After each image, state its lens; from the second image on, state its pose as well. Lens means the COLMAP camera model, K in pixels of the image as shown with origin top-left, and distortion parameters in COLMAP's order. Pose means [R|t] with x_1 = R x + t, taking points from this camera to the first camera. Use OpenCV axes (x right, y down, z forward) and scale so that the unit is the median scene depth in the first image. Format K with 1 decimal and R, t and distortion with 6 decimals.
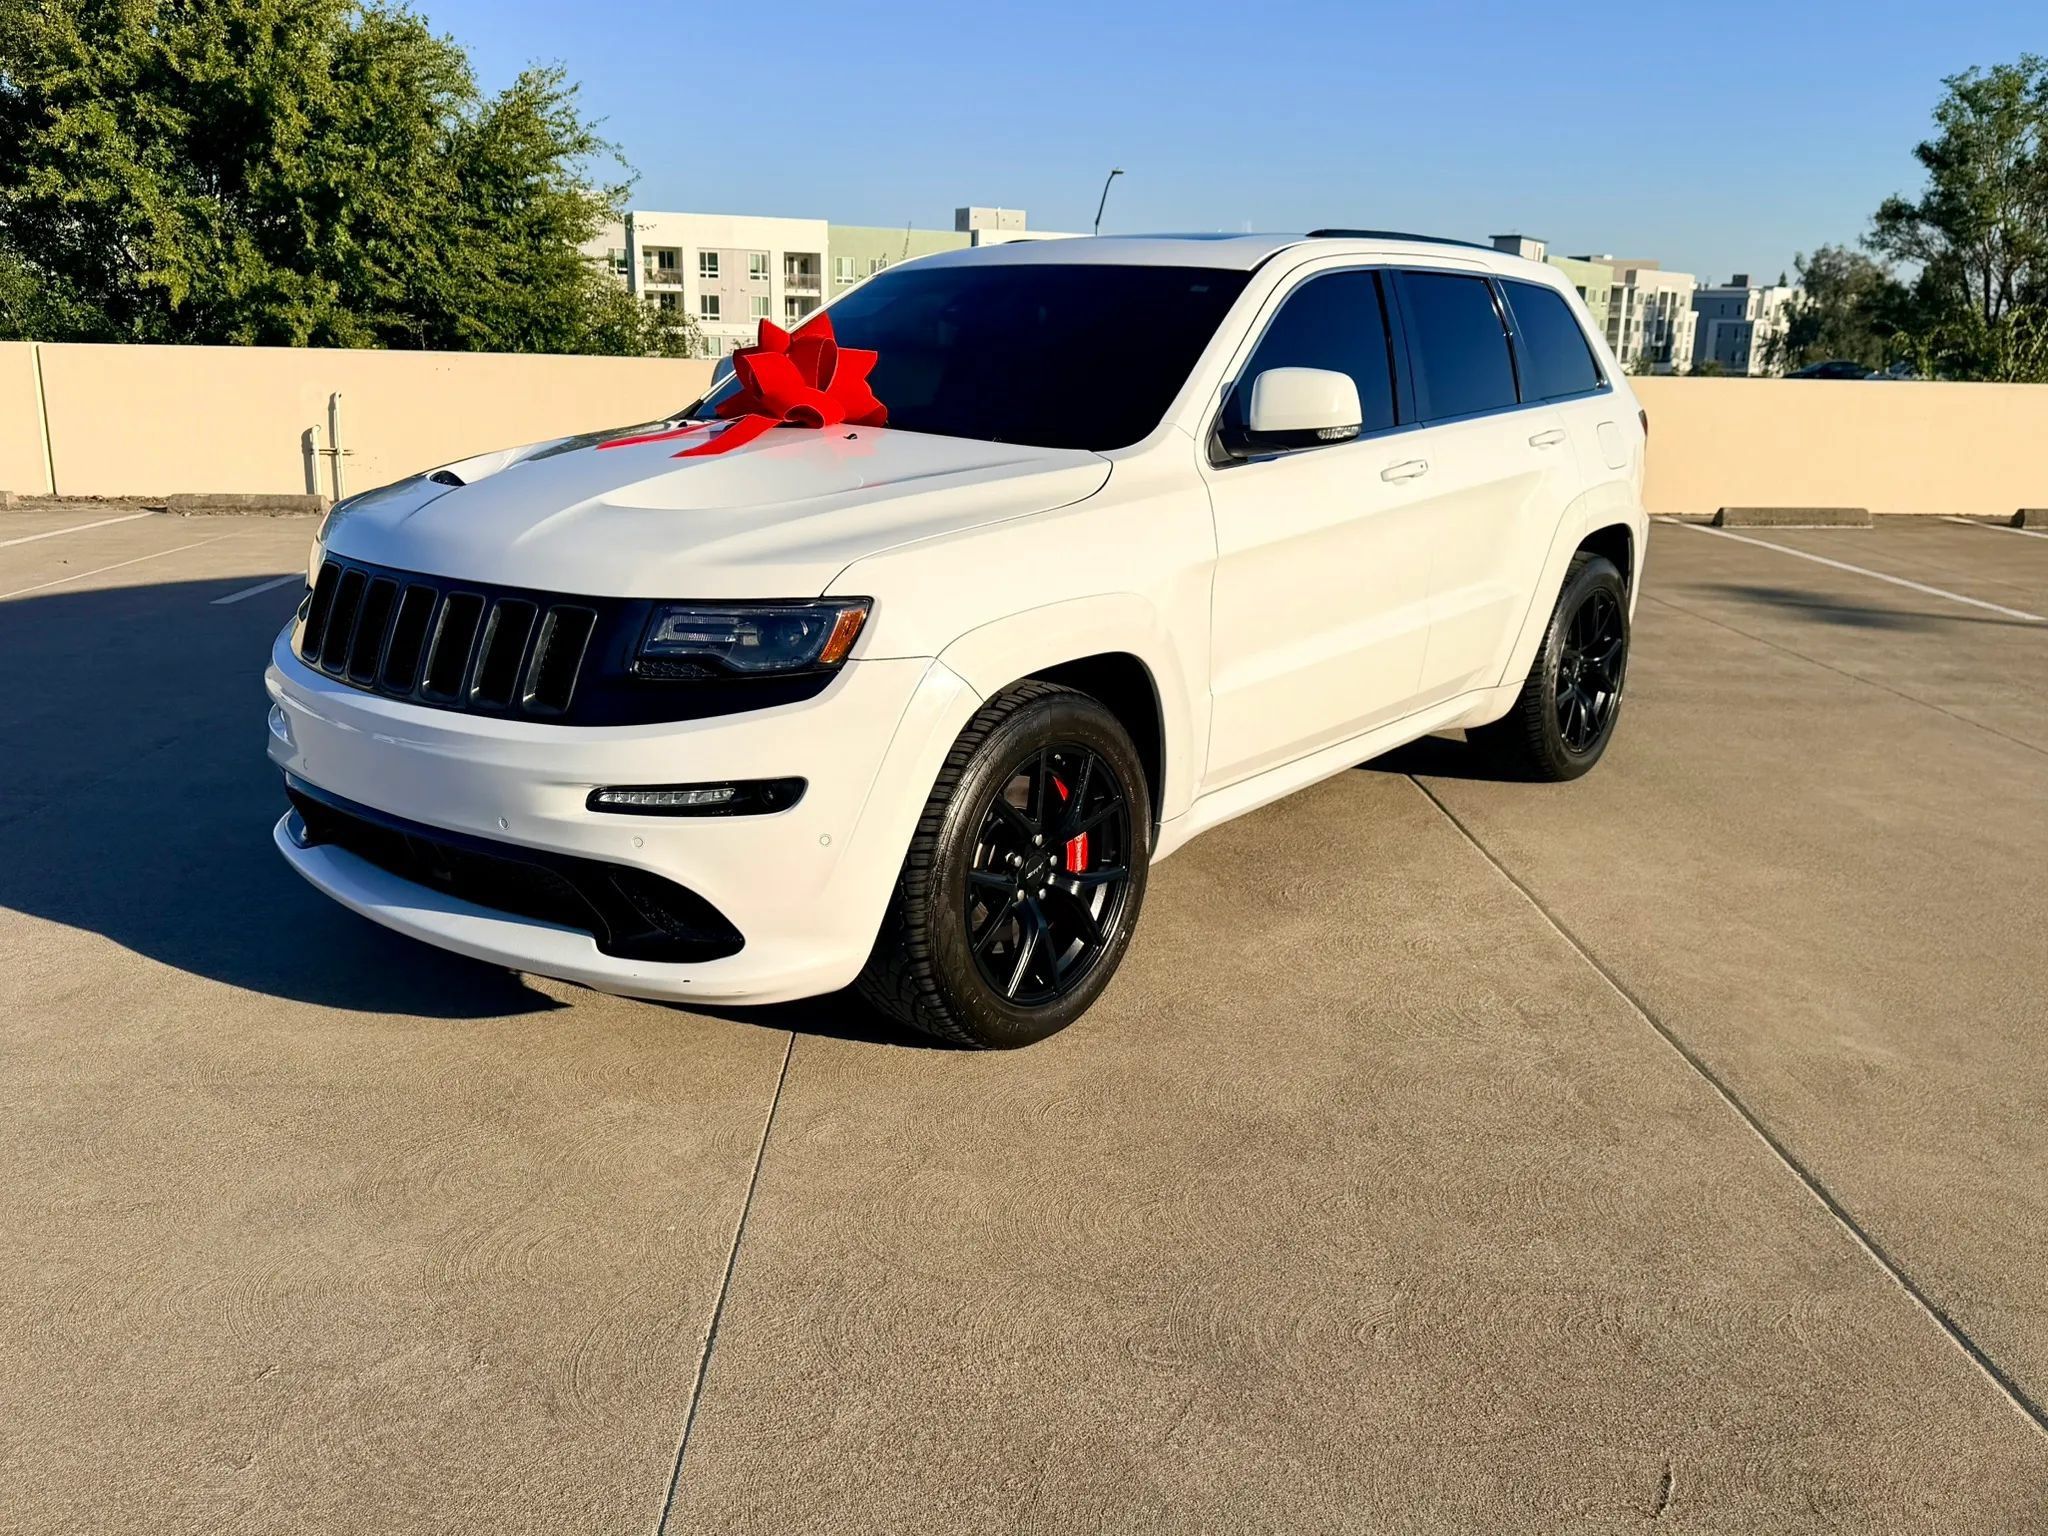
lens RADIAL K [[1709.3, 0, 1017.8], [0, 1709.3, 788.9], [0, 0, 1]] dist [0.136586, -0.239496]
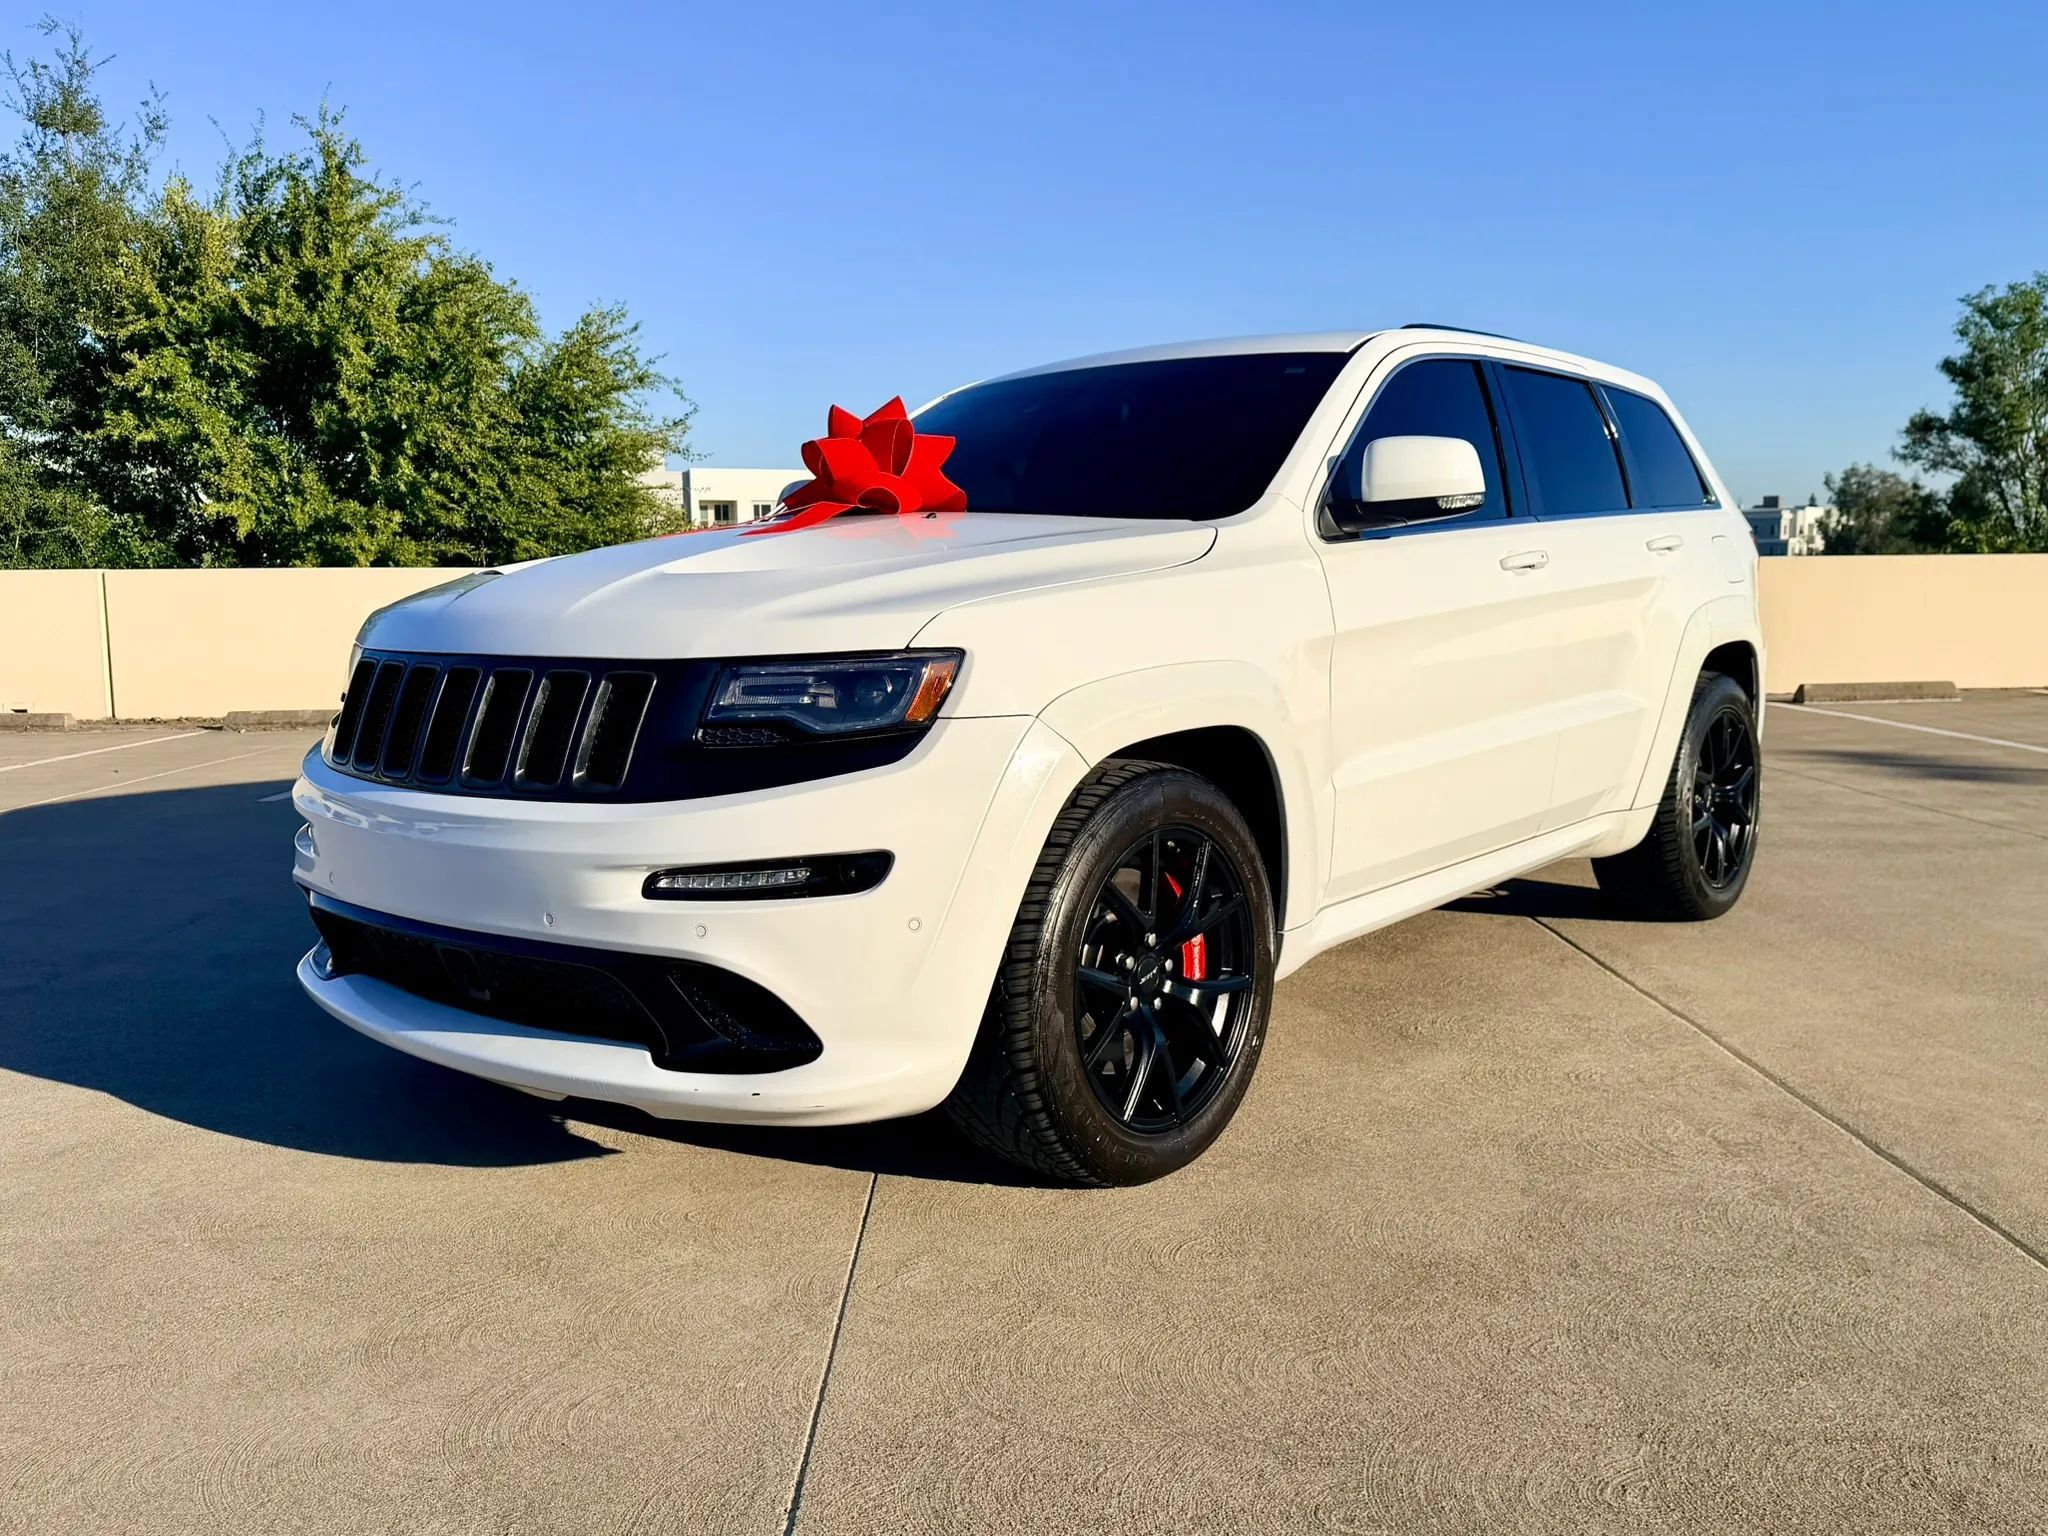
lens RADIAL K [[1709.3, 0, 1017.8], [0, 1709.3, 788.9], [0, 0, 1]] dist [0.136586, -0.239496]
pose [[0.999263, -0.027178, -0.027094, -0.027763], [0.023225, 0.990320, -0.136844, 0.064820], [0.030551, 0.136114, 0.990222, 0.106536]]
